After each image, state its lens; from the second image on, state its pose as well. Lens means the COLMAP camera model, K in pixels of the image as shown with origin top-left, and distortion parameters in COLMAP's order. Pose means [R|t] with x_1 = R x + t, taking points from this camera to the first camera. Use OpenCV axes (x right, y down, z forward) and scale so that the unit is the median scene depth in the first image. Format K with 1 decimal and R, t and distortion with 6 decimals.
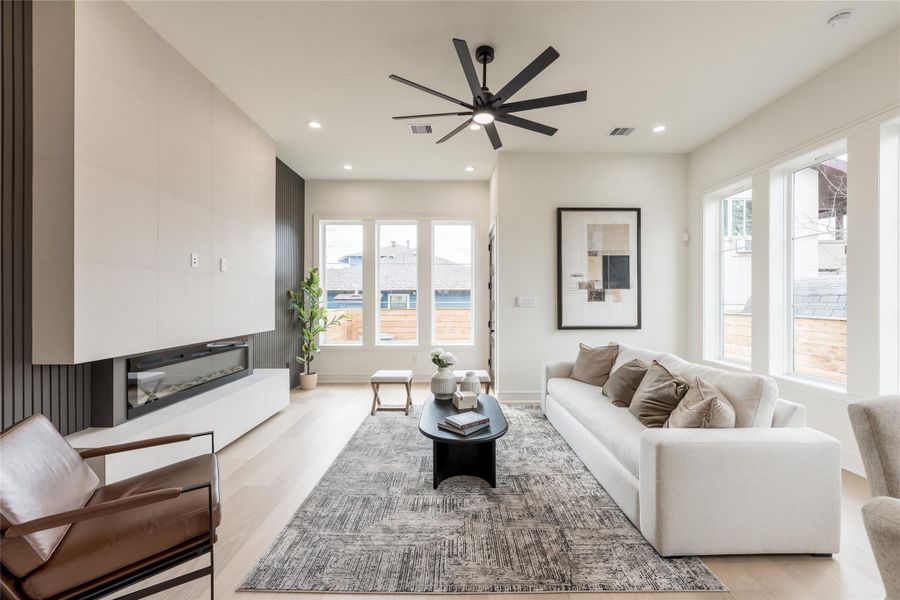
lens RADIAL K [[360.2, 0, 457.7], [0, 360.2, 301.1], [0, 0, 1]] dist [-0.000873, 0.000062]
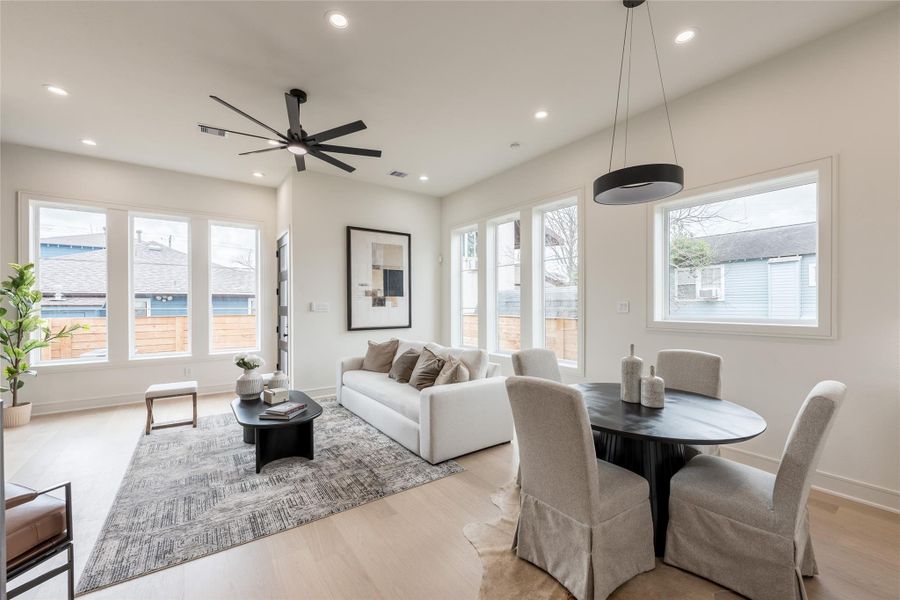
lens RADIAL K [[361.4, 0, 448.6], [0, 361.4, 308.2], [0, 0, 1]] dist [-0.000790, 0.000010]
pose [[0.826222, -0.006950, 0.563302, -0.133374], [0.004177, 0.999972, 0.006211, 0.000078], [-0.563329, -0.002778, 0.826228, -0.176781]]
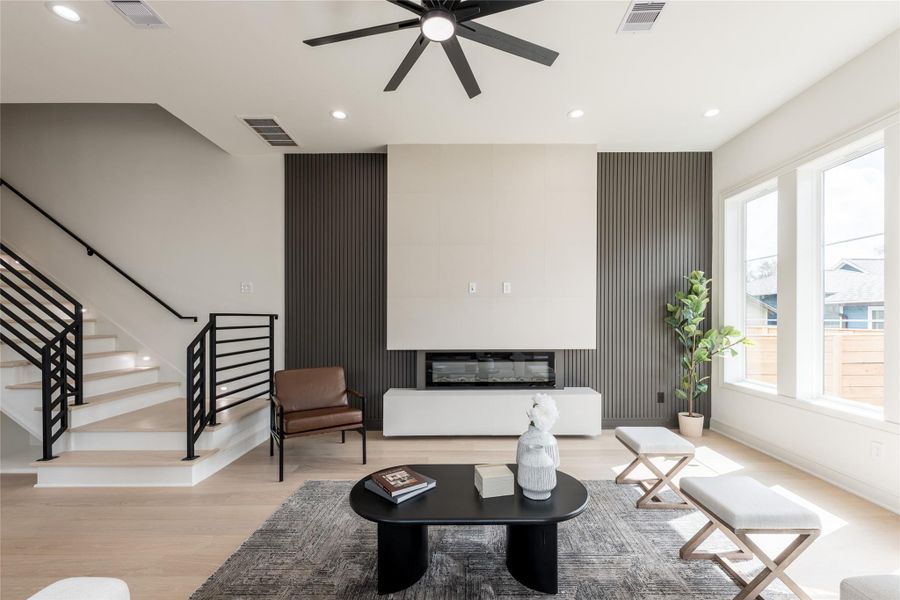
lens RADIAL K [[376.7, 0, 465.8], [0, 376.7, 318.1], [0, 0, 1]] dist [-0.001521, -0.000124]
pose [[-0.022576, 0.002981, -0.999741, 0.529682], [0.000953, 0.999995, 0.002960, -0.002311], [0.999745, -0.000886, -0.022579, 0.776312]]
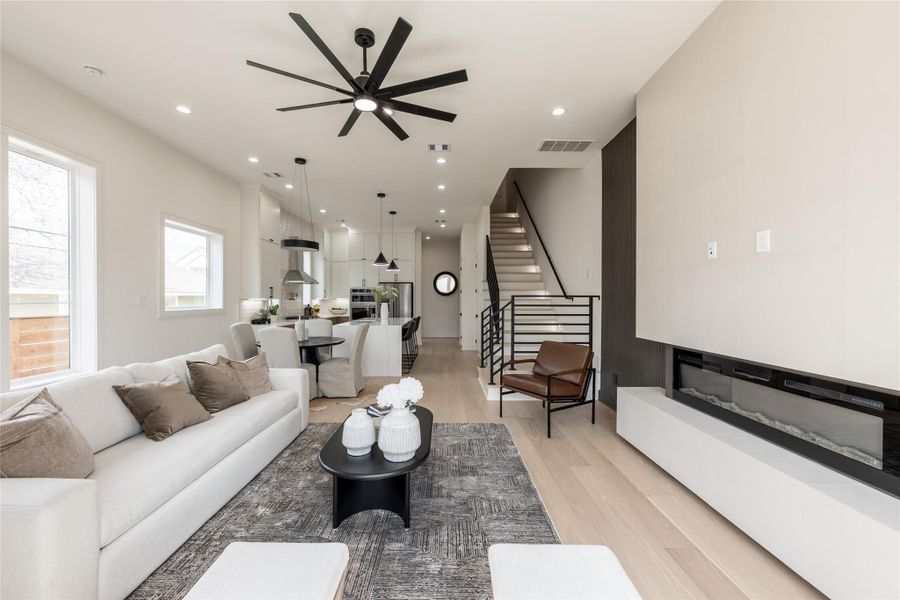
lens RADIAL K [[354.2, 0, 450.0], [0, 354.2, 300.0], [0, 0, 1]] dist [0.000527, 0.000075]
pose [[-0.999953, -0.001931, 0.009464, -0.111760], [-0.001855, 0.999966, 0.008051, -0.004175], [-0.009479, 0.008033, -0.999923, 1.396521]]
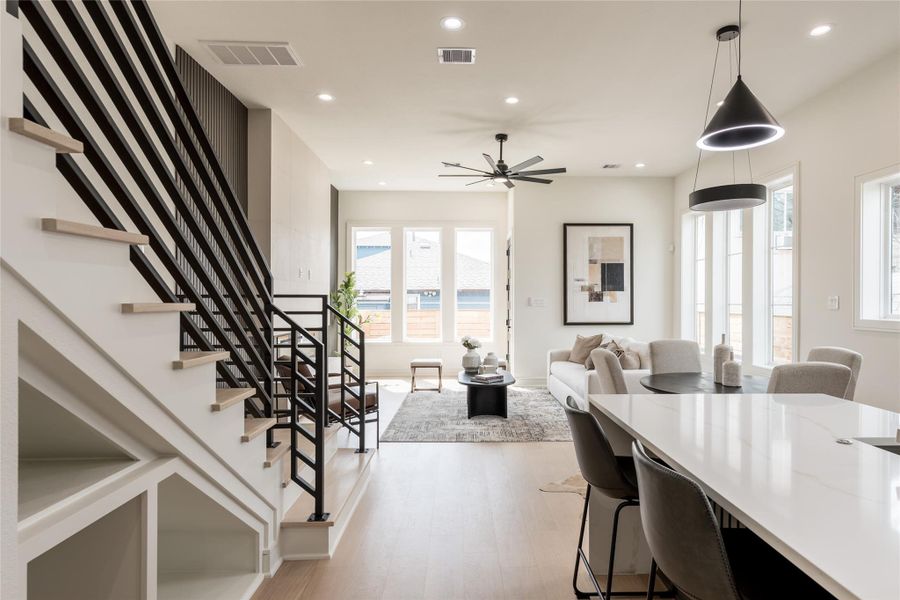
lens RADIAL K [[498.6, 0, 474.1], [0, 498.6, 302.7], [0, 0, 1]] dist [0.001088, 0.000081]
pose [[0.999974, 0.000453, 0.007221, -0.037193], [-0.000461, 0.999999, 0.001112, 0.003575], [-0.007220, -0.001115, 0.999973, -0.789087]]
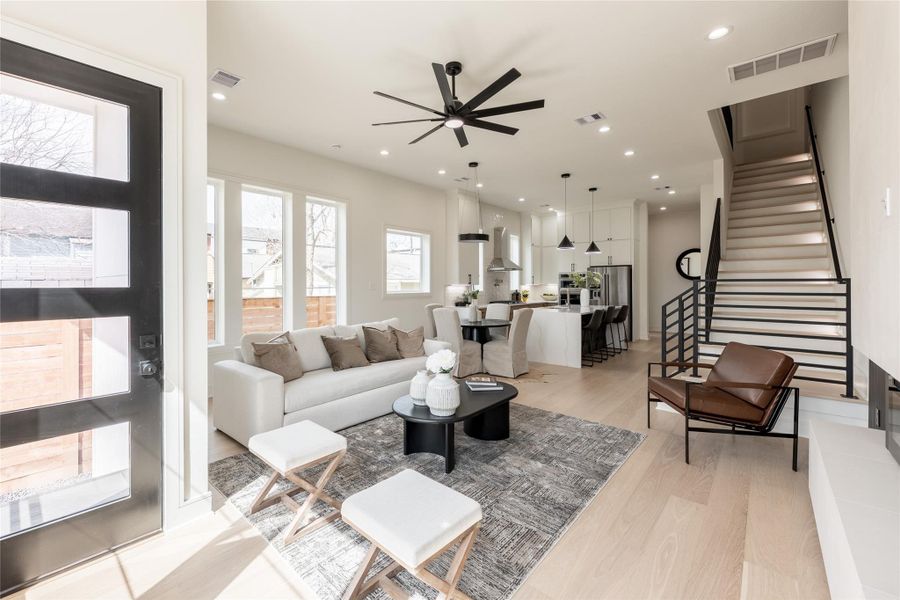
lens RADIAL K [[377.9, 0, 422.8], [0, 377.9, 282.8], [0, 0, 1]] dist [-0.000222, -0.000044]
pose [[-0.721807, 0.003978, 0.692083, -0.486625], [0.004830, 0.999988, -0.000711, -0.005025], [-0.692077, 0.002829, -0.721818, 1.395079]]
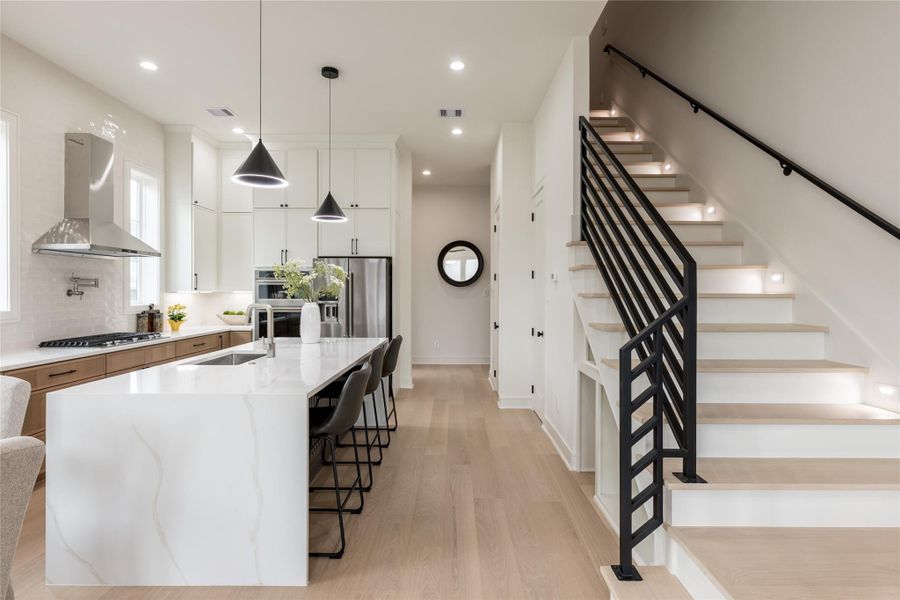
lens RADIAL K [[446.3, 0, 453.4], [0, 446.3, 292.8], [0, 0, 1]] dist [-0.000631, 0.000015]
pose [[-0.999586, -0.002994, 0.028623, -0.069782], [-0.002804, 0.999974, 0.006685, -0.000809], [-0.028642, 0.006602, -0.999568, 0.351647]]
